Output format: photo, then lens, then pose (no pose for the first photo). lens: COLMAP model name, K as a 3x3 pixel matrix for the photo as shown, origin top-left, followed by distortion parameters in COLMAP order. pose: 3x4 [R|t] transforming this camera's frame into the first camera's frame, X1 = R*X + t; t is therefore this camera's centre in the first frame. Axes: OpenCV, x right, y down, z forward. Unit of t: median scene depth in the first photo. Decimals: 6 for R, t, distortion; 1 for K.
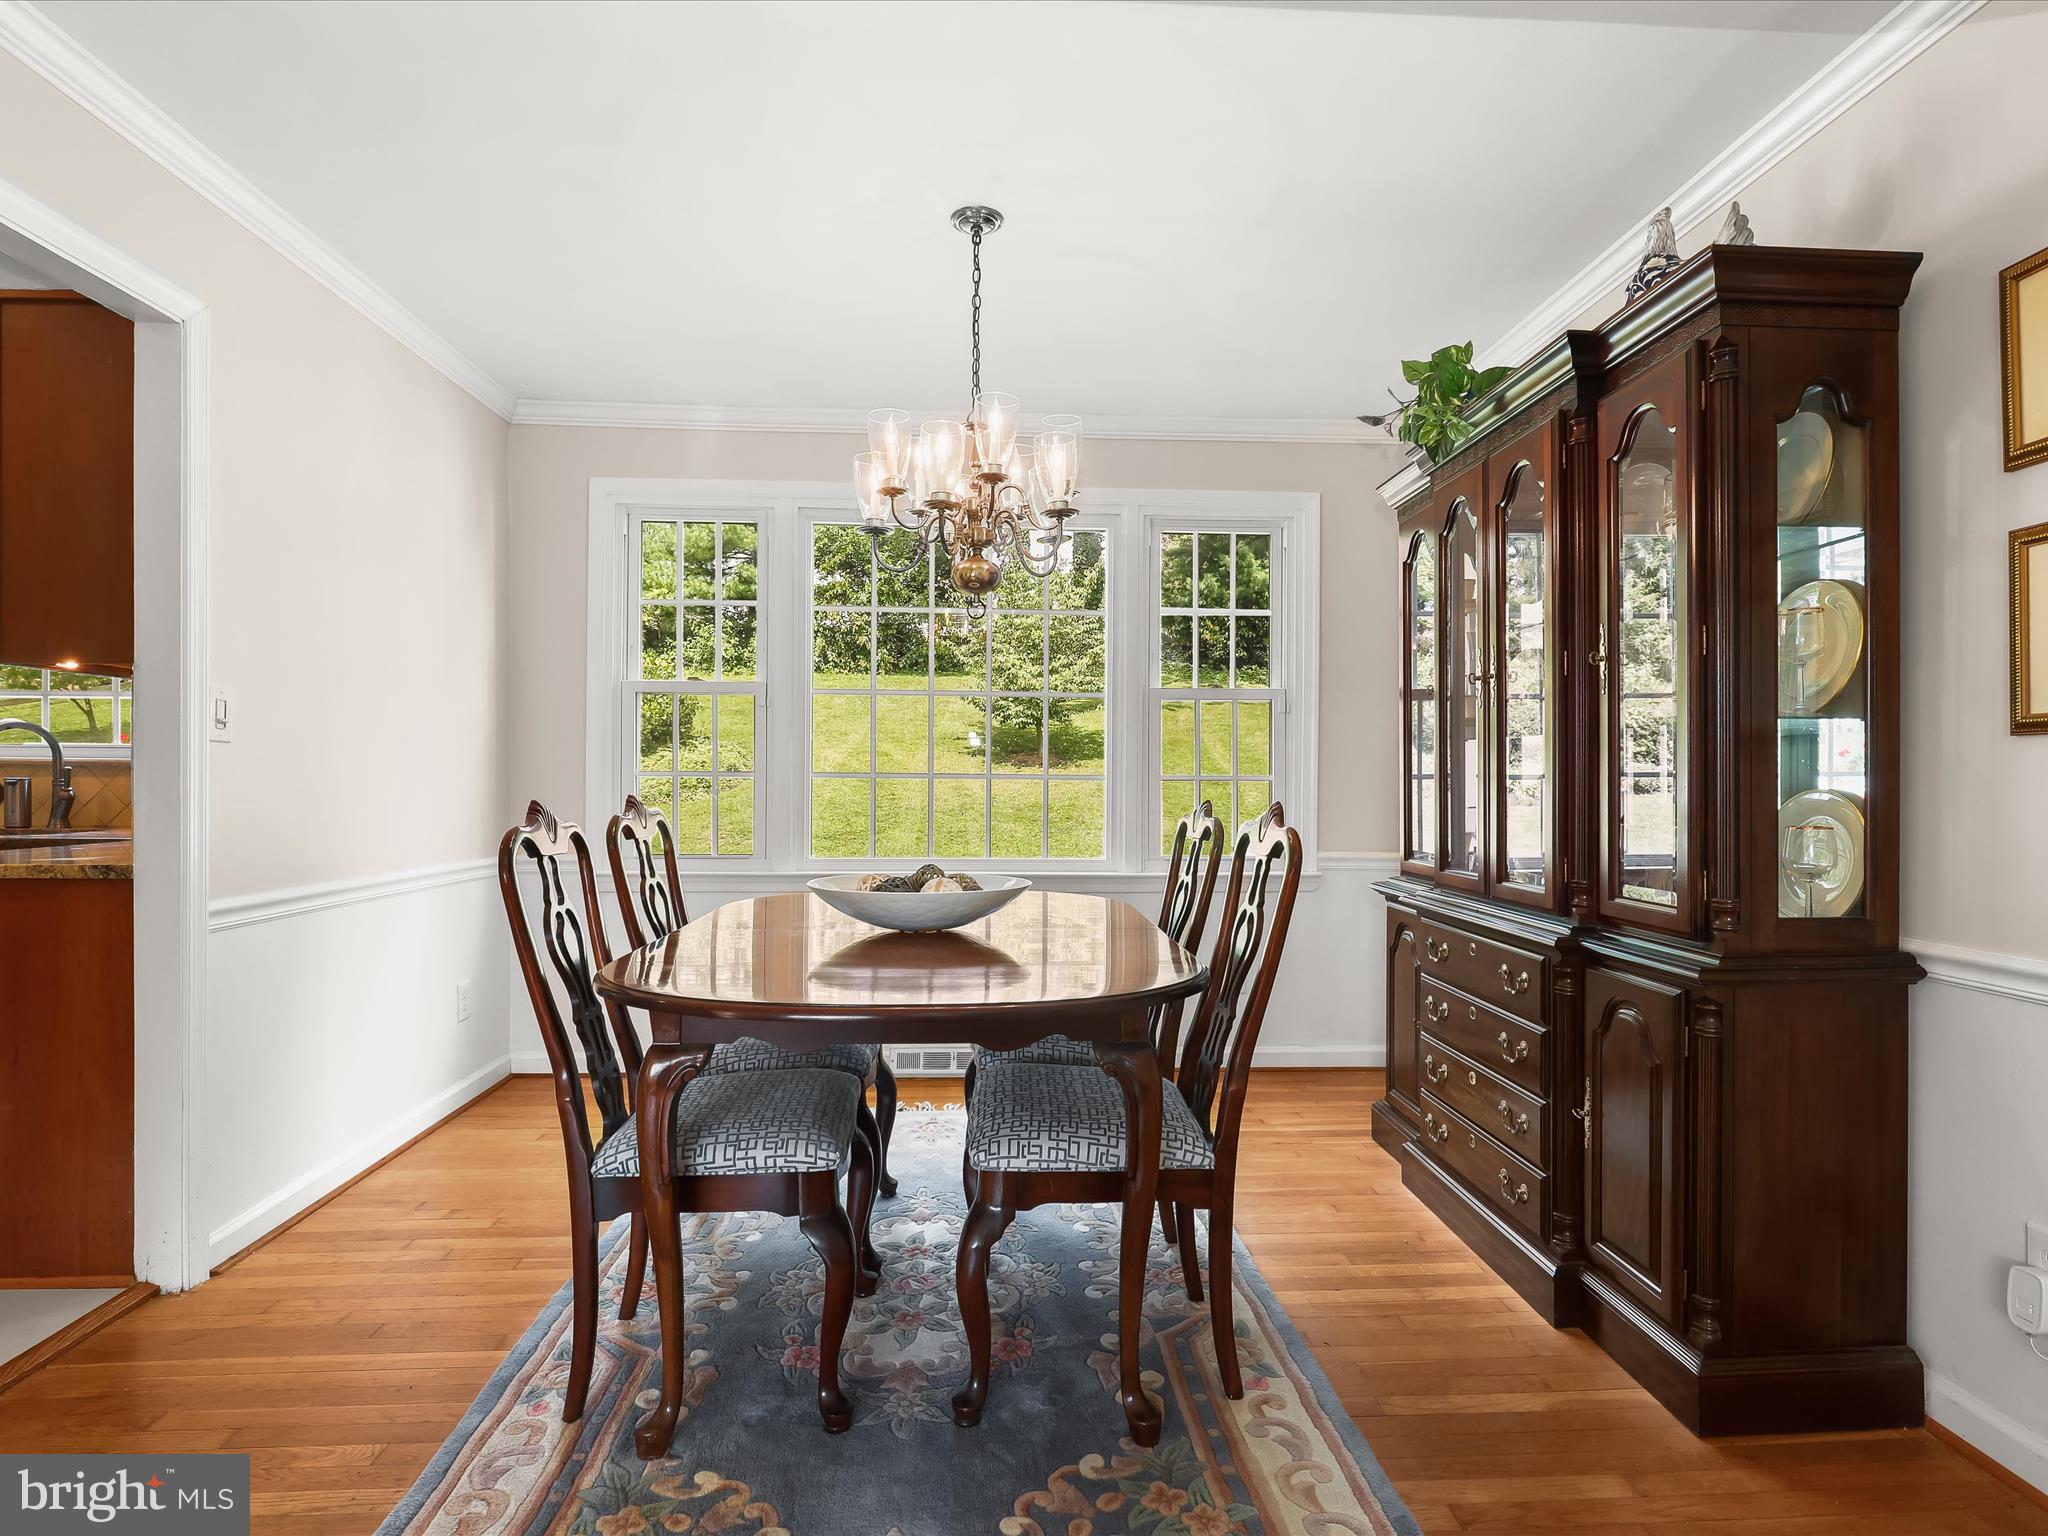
lens RADIAL K [[1080.1, 0, 1032.4], [0, 1080.1, 783.1], [0, 0, 1]] dist [-0.013317, 0.000985]
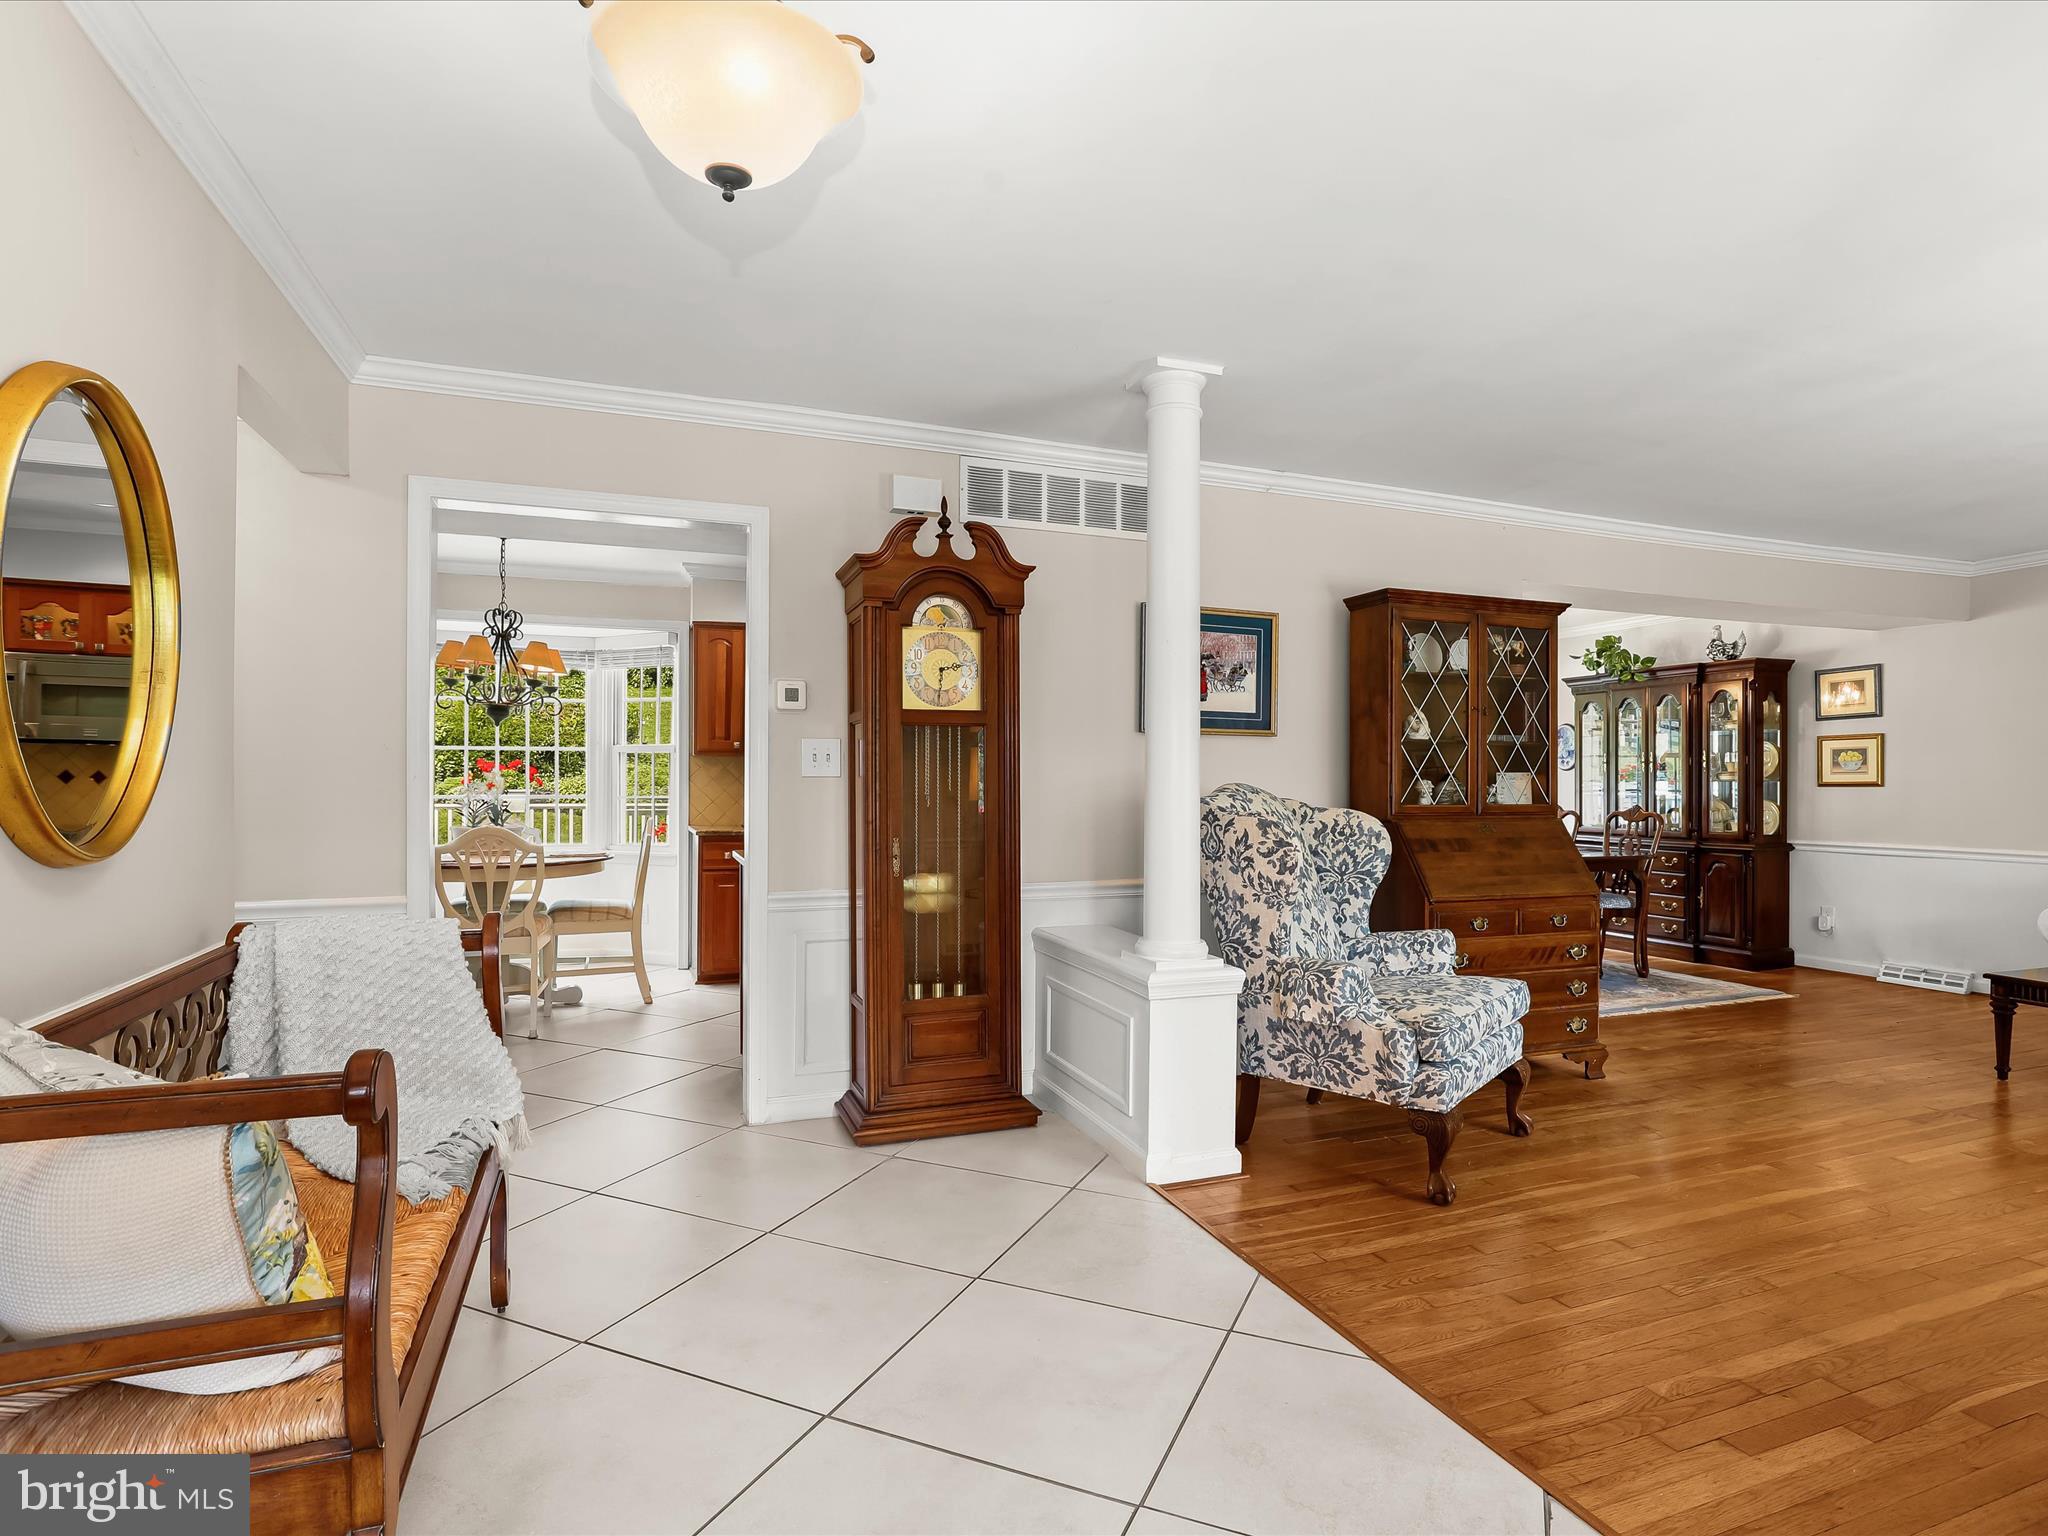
lens RADIAL K [[1080.1, 0, 1032.4], [0, 1080.1, 783.1], [0, 0, 1]] dist [-0.013317, 0.000985]
pose [[0.951674, 0.004252, 0.307081, -2.535114], [-0.003691, 0.999990, -0.002408, -0.030530], [-0.307089, 0.001159, 0.951680, -1.568637]]
